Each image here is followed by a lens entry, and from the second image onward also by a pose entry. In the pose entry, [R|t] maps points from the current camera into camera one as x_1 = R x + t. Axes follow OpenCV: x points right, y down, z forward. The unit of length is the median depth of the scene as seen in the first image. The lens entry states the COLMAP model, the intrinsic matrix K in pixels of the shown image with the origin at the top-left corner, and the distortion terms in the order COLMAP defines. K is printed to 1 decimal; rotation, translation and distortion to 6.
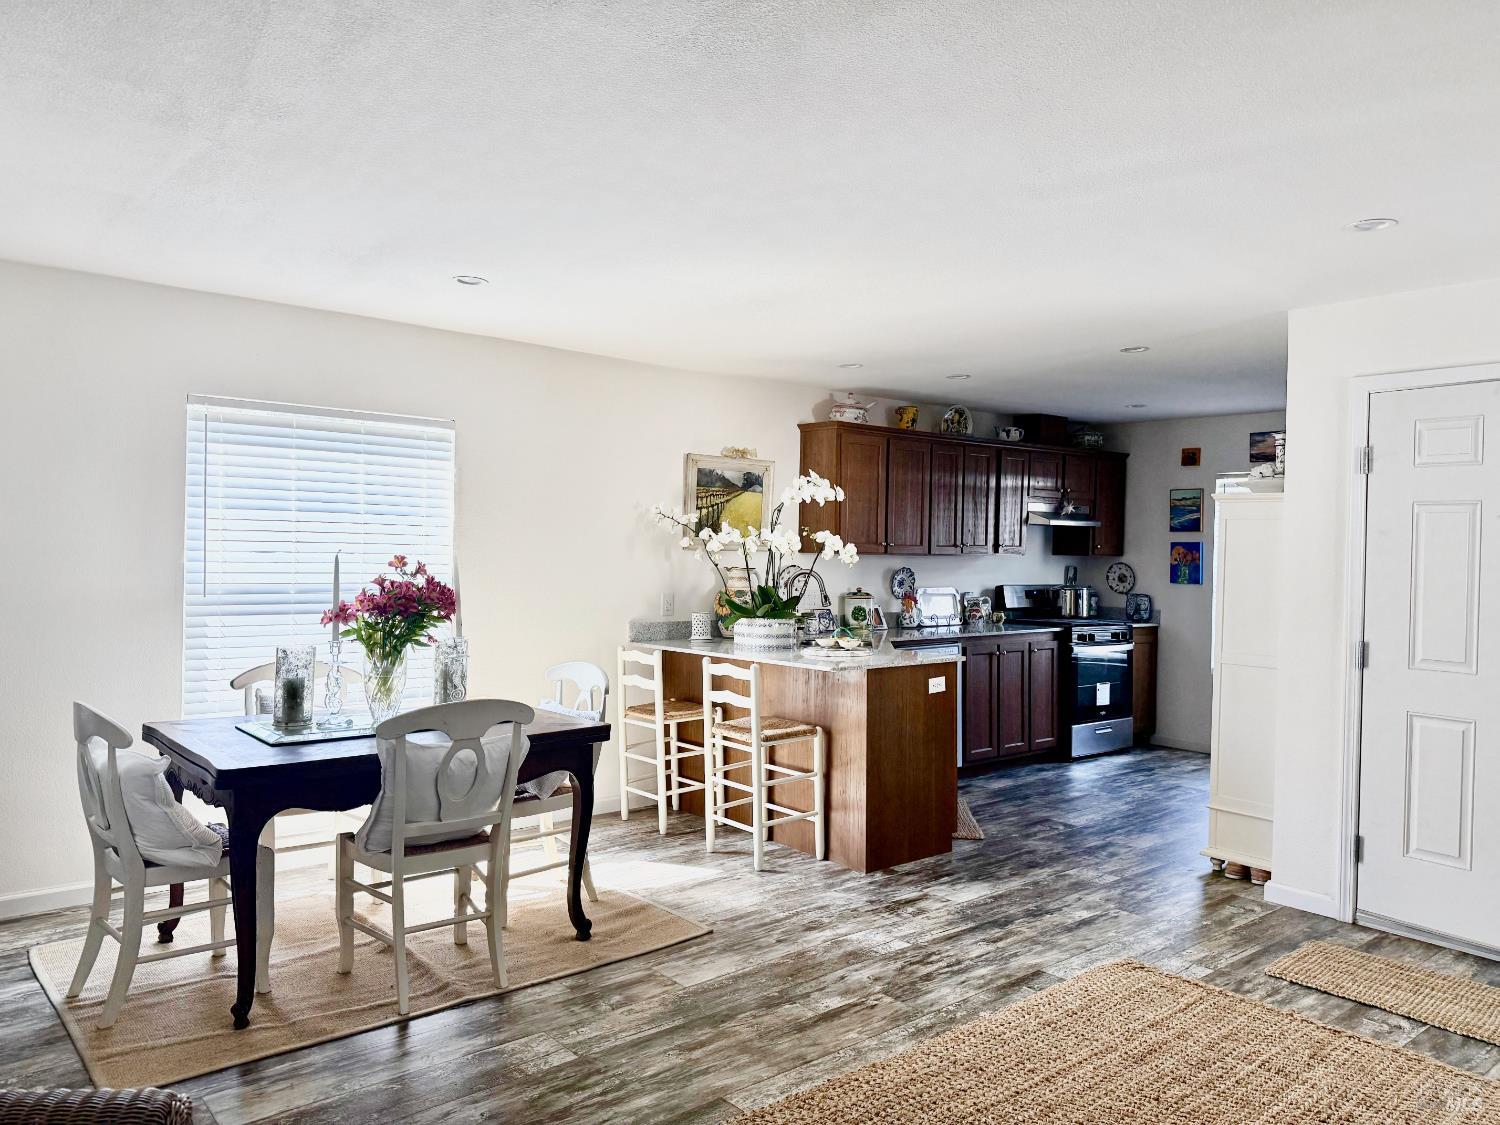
lens RADIAL K [[1052.8, 0, 727.2], [0, 1052.8, 551.3], [0, 0, 1]] dist [0.043522, -0.005030]
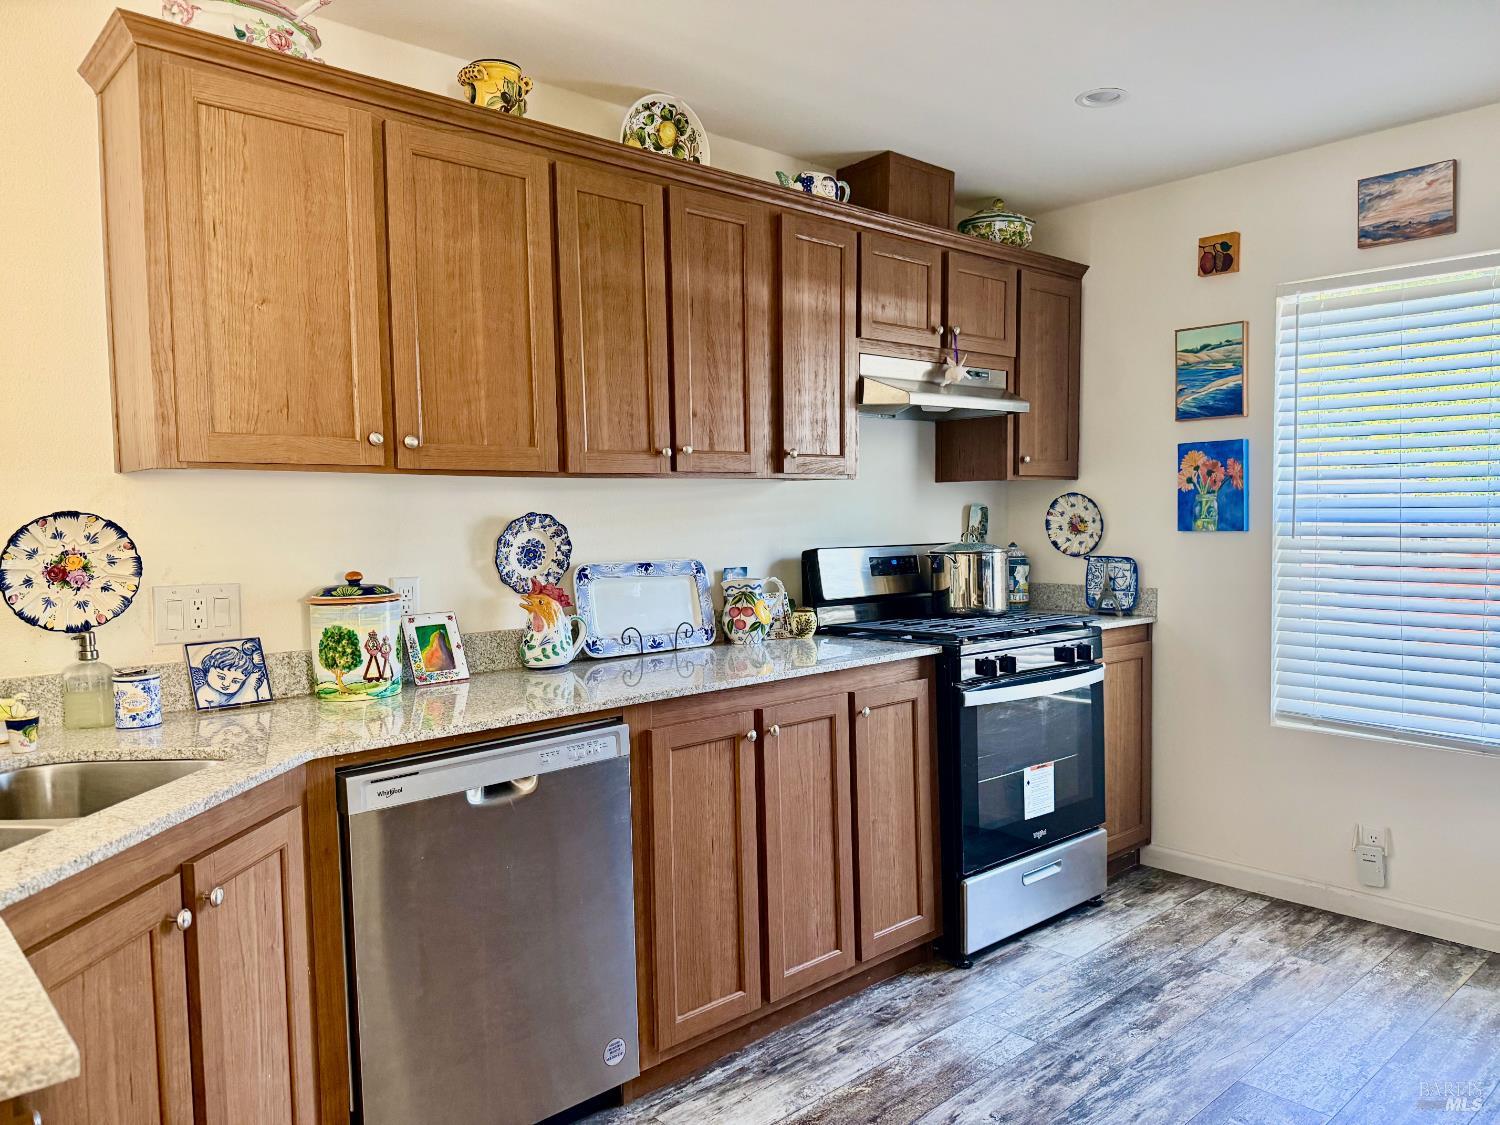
lens RADIAL K [[1049.9, 0, 751.8], [0, 1049.9, 567.3], [0, 0, 1]] dist [0.061325, -0.088572]
pose [[0.997719, -0.034271, 0.058160, 0.234847], [0.031473, 0.998334, 0.048362, 0.019938], [-0.059720, -0.046421, 0.997135, 0.631887]]
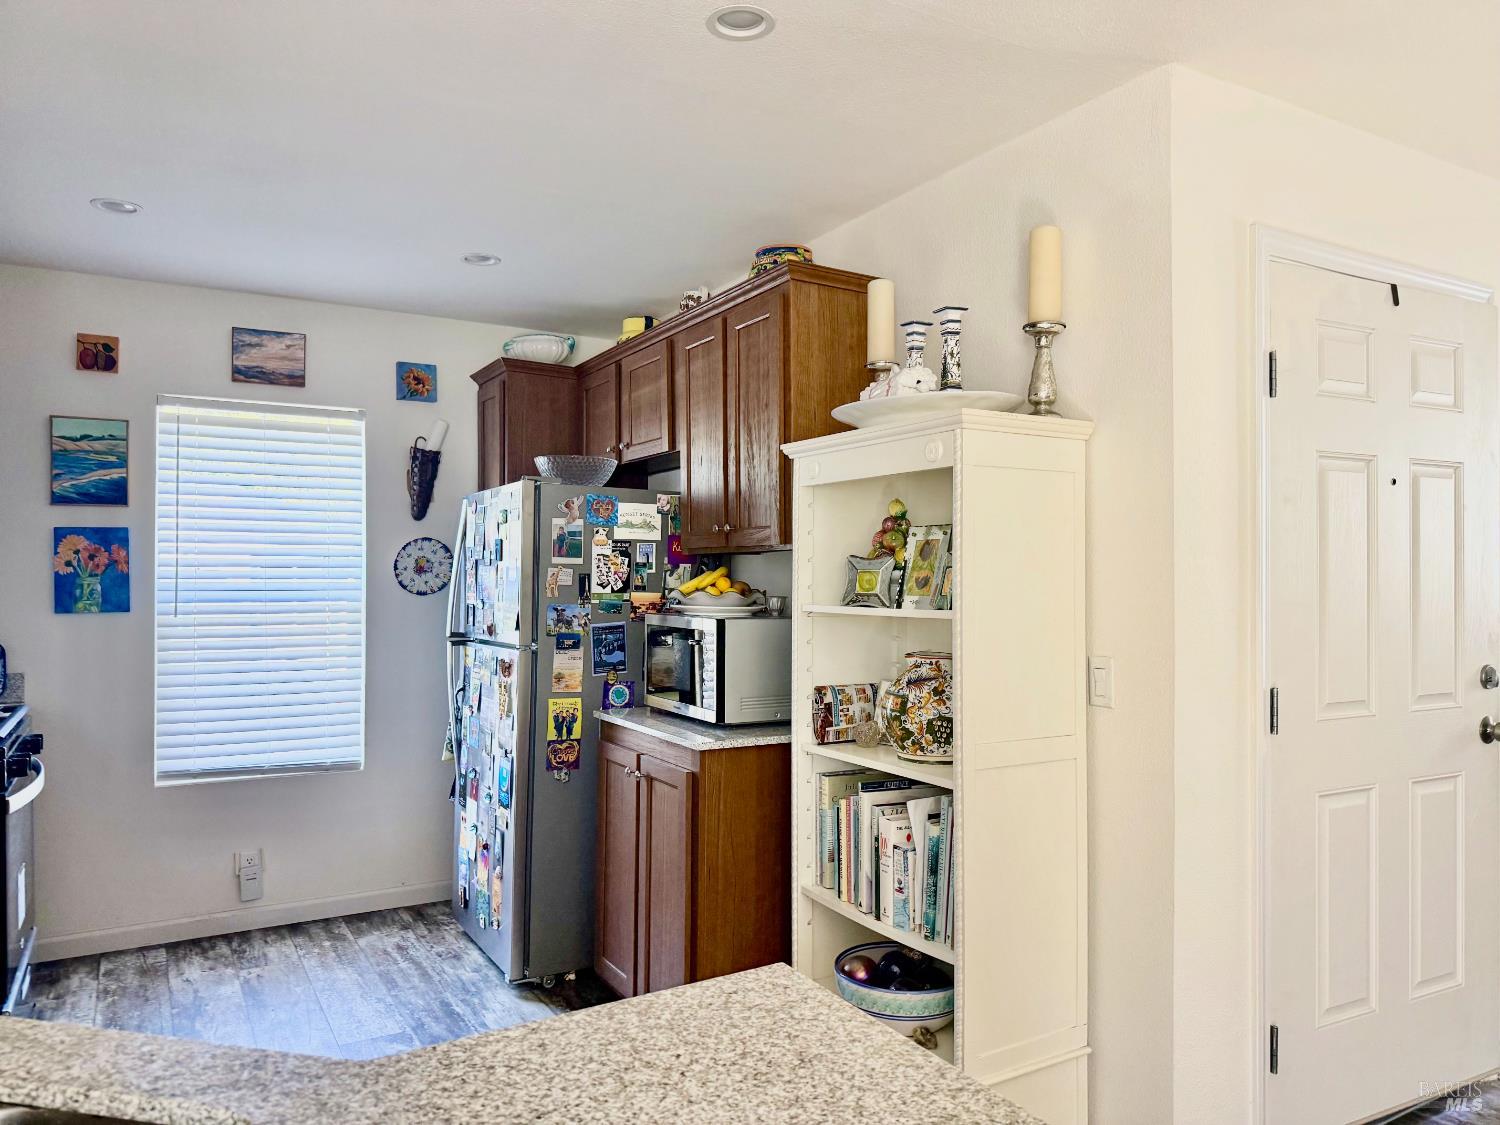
lens RADIAL K [[1080.0, 0, 745.4], [0, 1080.0, 558.5], [0, 0, 1]] dist [0.100443, -0.108316]
pose [[0.157056, -0.008899, 0.987550, -0.020616], [0.007808, 0.999939, 0.007769, 0.004540], [-0.987559, 0.006490, 0.157116, 0.720294]]
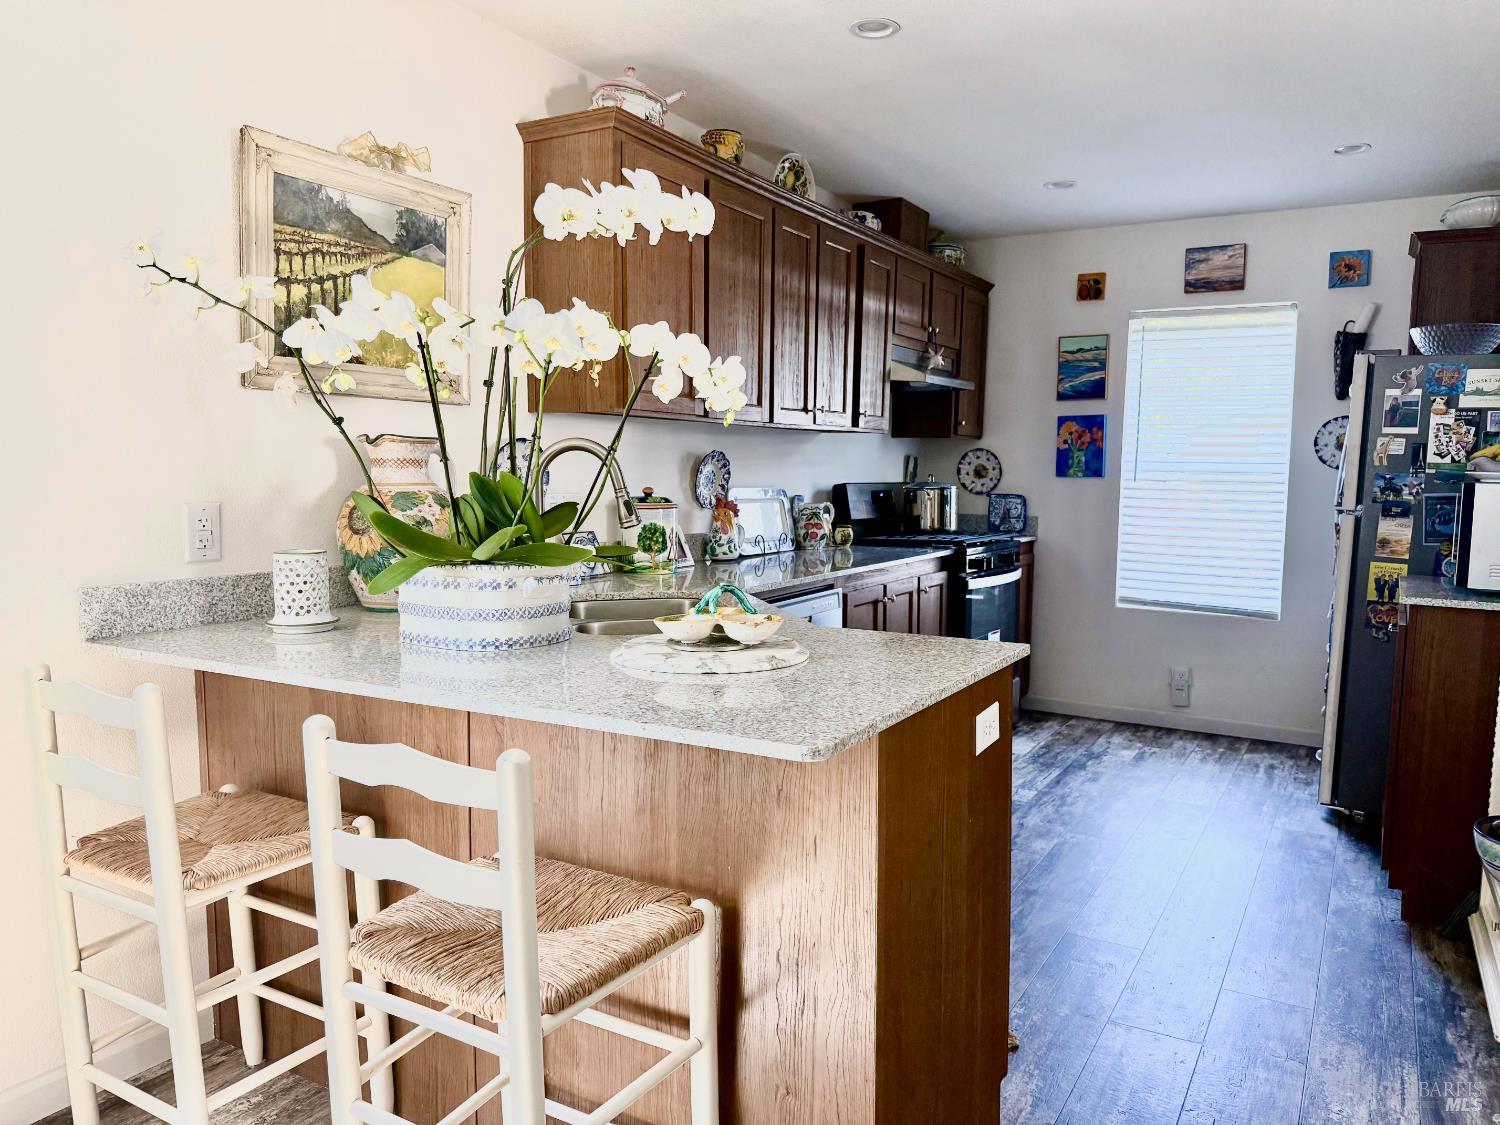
lens RADIAL K [[1061.6, 0, 758.3], [0, 1061.6, 561.0], [0, 0, 1]] dist [0.108557, -0.189963]
pose [[0.933372, -0.038027, 0.356890, -0.008058], [0.005956, 0.995875, 0.090536, 0.023615], [-0.358861, -0.082378, 0.929749, 0.495646]]
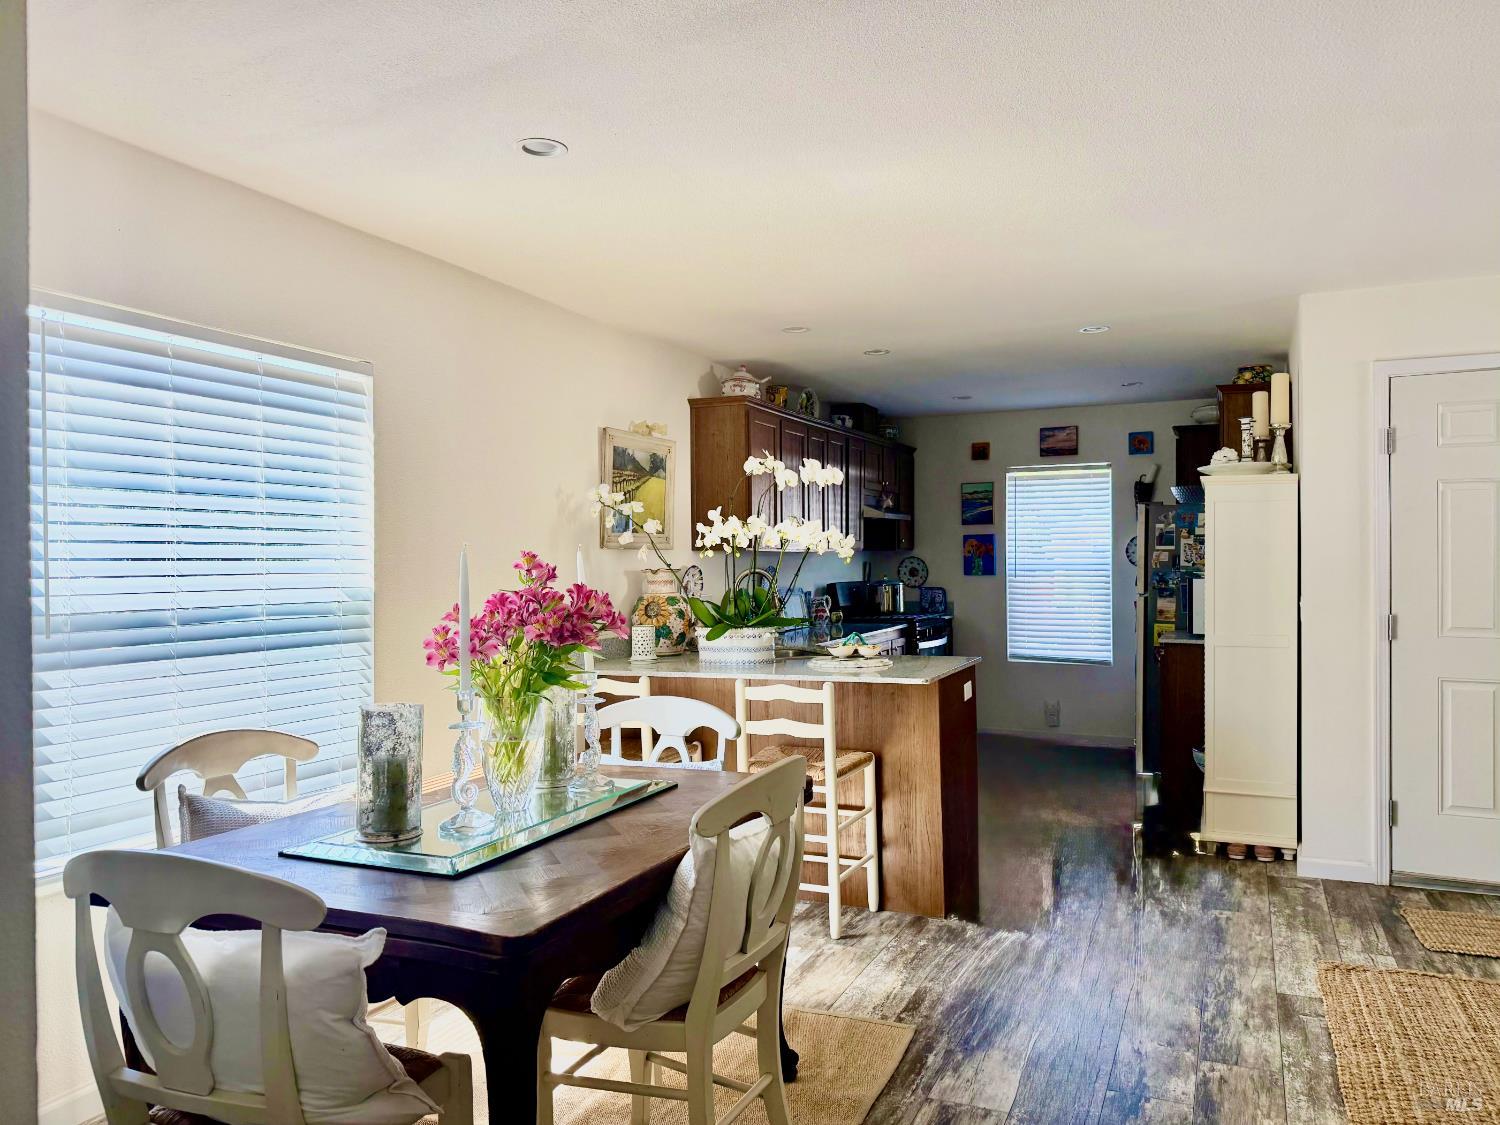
lens RADIAL K [[1080.0, 0, 745.4], [0, 1080.0, 558.5], [0, 0, 1]] dist [0.100443, -0.108316]
pose [[0.892161, -0.025711, 0.450984, -0.274807], [0.026927, 0.999630, 0.003722, 0.005197], [-0.450914, 0.008823, 0.892524, 0.195594]]
